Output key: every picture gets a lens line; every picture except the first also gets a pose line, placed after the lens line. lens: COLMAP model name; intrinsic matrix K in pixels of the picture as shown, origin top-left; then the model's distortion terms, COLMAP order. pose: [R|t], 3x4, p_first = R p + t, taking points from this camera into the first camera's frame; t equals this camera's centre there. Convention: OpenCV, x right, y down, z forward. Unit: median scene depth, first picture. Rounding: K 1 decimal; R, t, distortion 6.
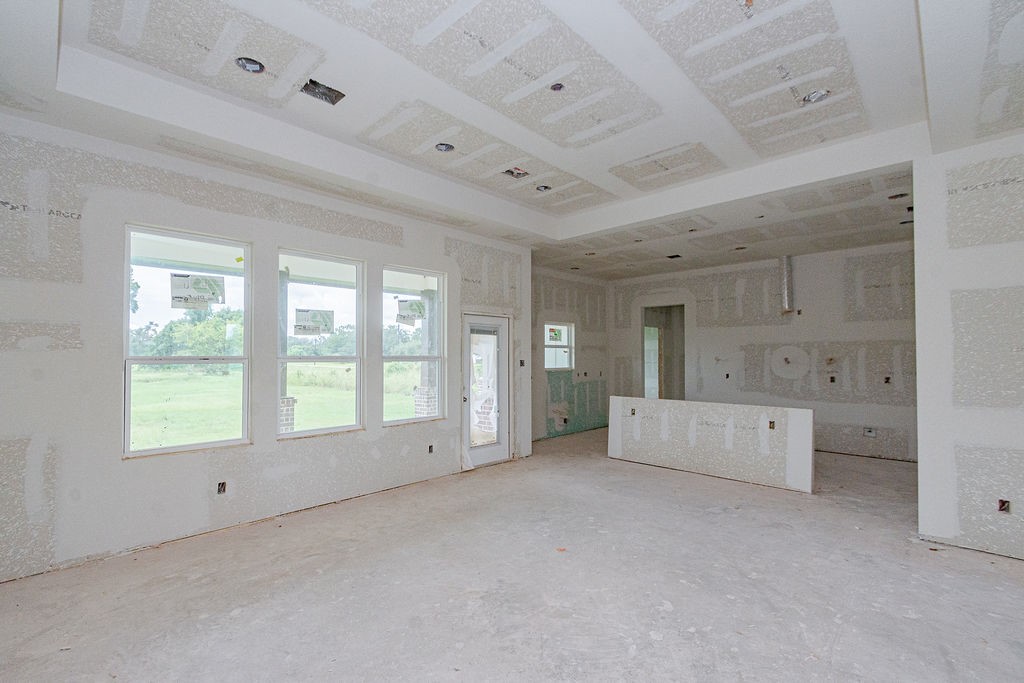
lens RADIAL K [[452.6, 0, 506.2], [0, 452.6, 347.1], [0, 0, 1]] dist [0.000233, 0.000052]
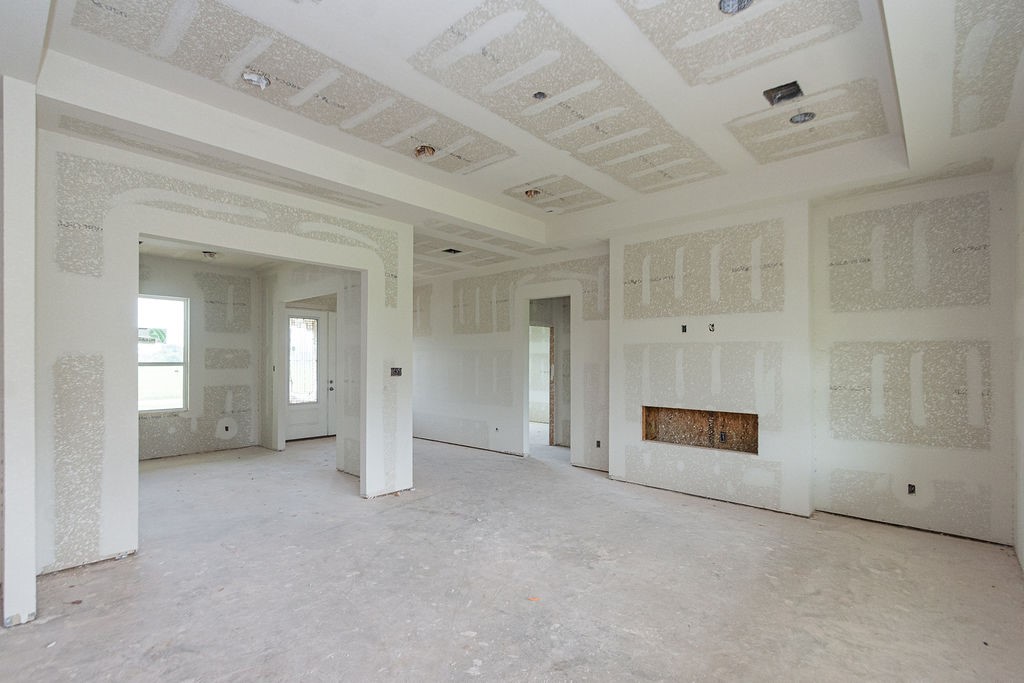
lens RADIAL K [[473.3, 0, 509.3], [0, 473.3, 358.0], [0, 0, 1]] dist [0.001664, 0.000074]
pose [[-0.999084, -0.004554, -0.042560, 0.168516], [-0.003377, 0.999611, -0.027679, 0.024312], [0.042669, -0.027510, -0.998710, 1.529905]]
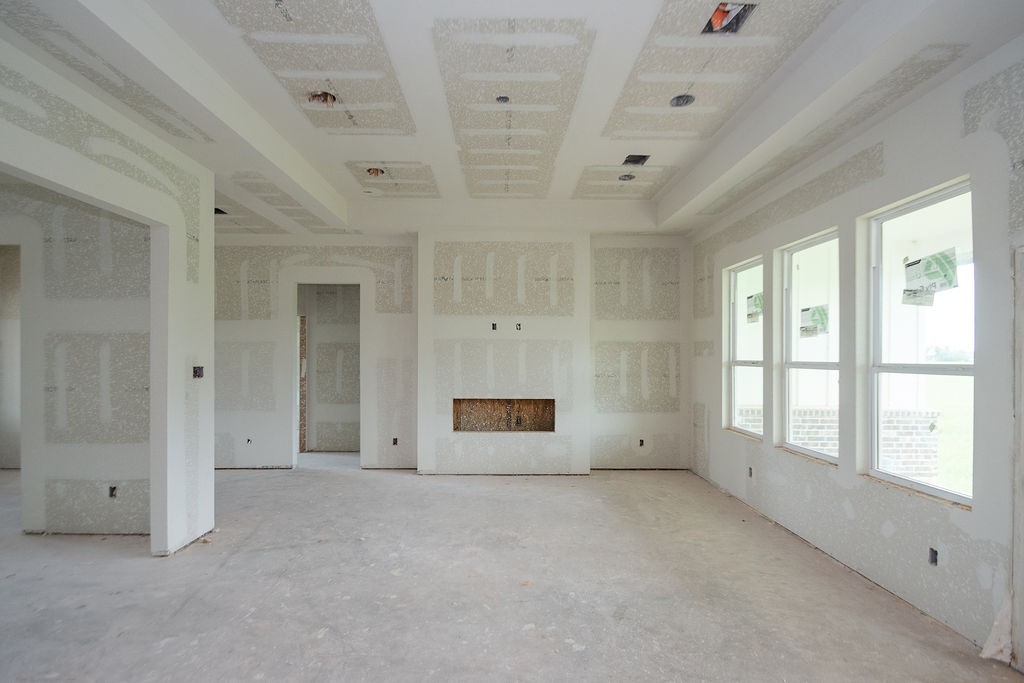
lens RADIAL K [[500.0, 0, 507.4], [0, 500.0, 353.9], [0, 0, 1]] dist [0.004351, -0.010784]
pose [[-0.702959, -0.003297, -0.711223, 0.686792], [0.011514, 0.999805, -0.016014, 0.014617], [0.711137, -0.019446, -0.702784, 1.354392]]
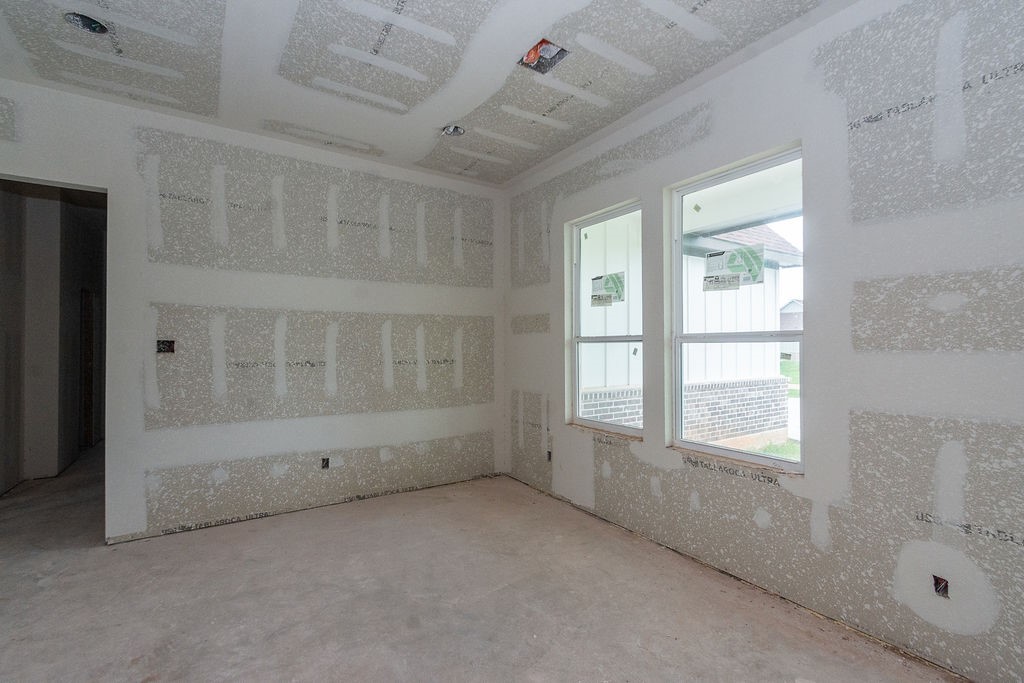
lens RADIAL K [[453.3, 0, 514.4], [0, 453.3, 343.4], [0, 0, 1]] dist [0.008892, -0.003752]
pose [[0.207005, 0.006552, 0.978318, 0.669959], [-0.019381, 0.999809, -0.002595, 0.020325], [-0.978148, -0.018424, 0.207093, -0.083980]]
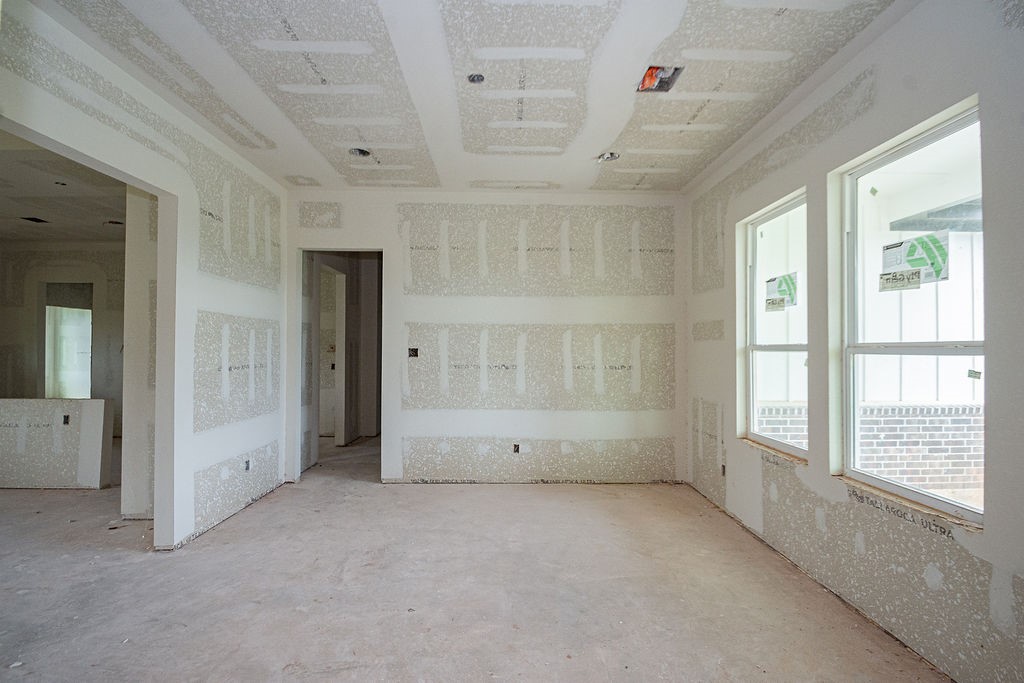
lens RADIAL K [[451.7, 0, 513.8], [0, 451.7, 343.8], [0, 0, 1]] dist [0.010499, -0.014765]
pose [[0.695555, 0.009082, 0.718416, 0.680202], [-0.017844, 0.999830, 0.004637, 0.003534], [-0.718252, -0.016044, 0.695598, -0.296609]]
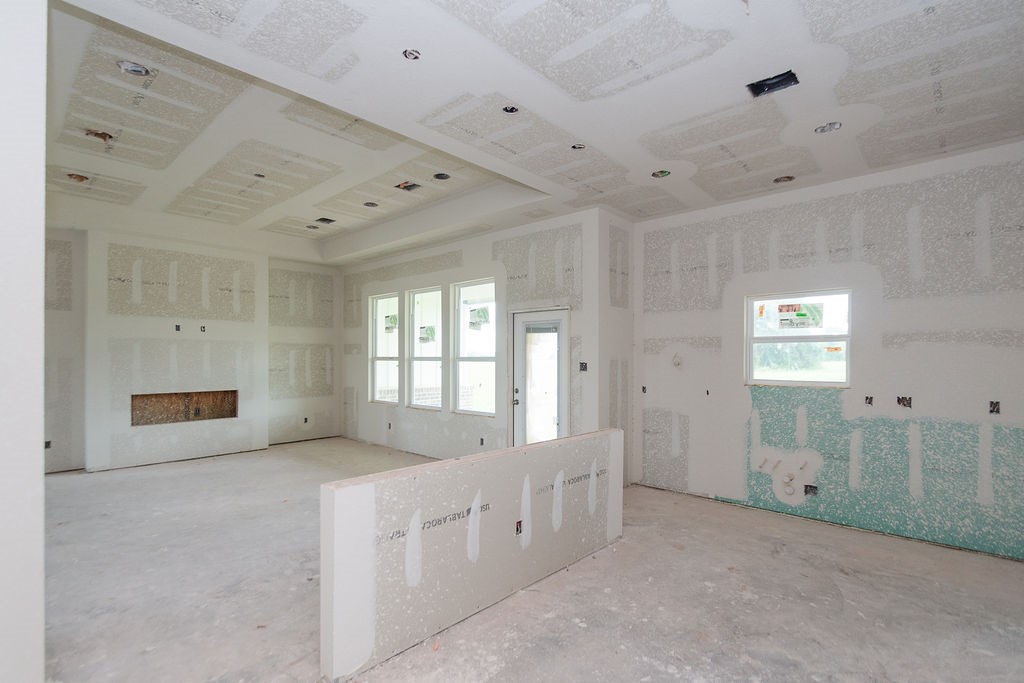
lens RADIAL K [[481.1, 0, 506.6], [0, 481.1, 352.9], [0, 0, 1]] dist [0.002199, -0.000453]
pose [[0.026202, -0.006010, -0.999639, 1.291155], [0.019619, 0.999792, -0.005496, 0.022312], [0.999464, -0.019468, 0.026315, 1.327748]]
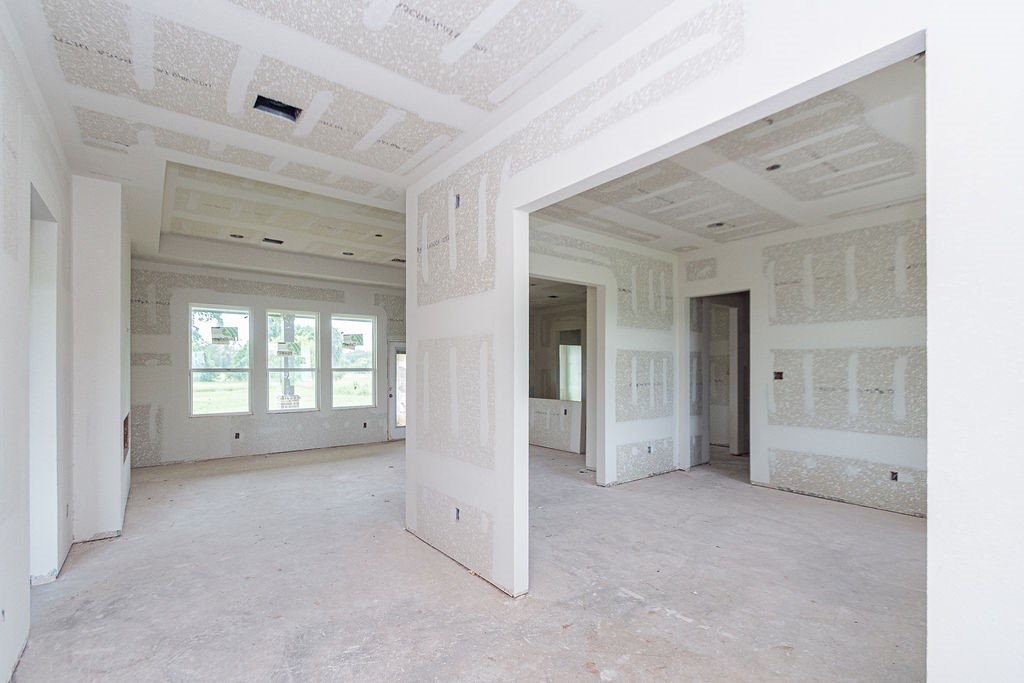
lens RADIAL K [[459.7, 0, 506.7], [0, 459.7, 367.5], [0, 0, 1]] dist [0.001244, 0.000117]
pose [[0.991136, -0.000820, -0.132851, 0.722859], [0.003219, 0.999836, 0.017840, -0.014006], [0.132814, -0.018109, 0.990976, -0.737829]]
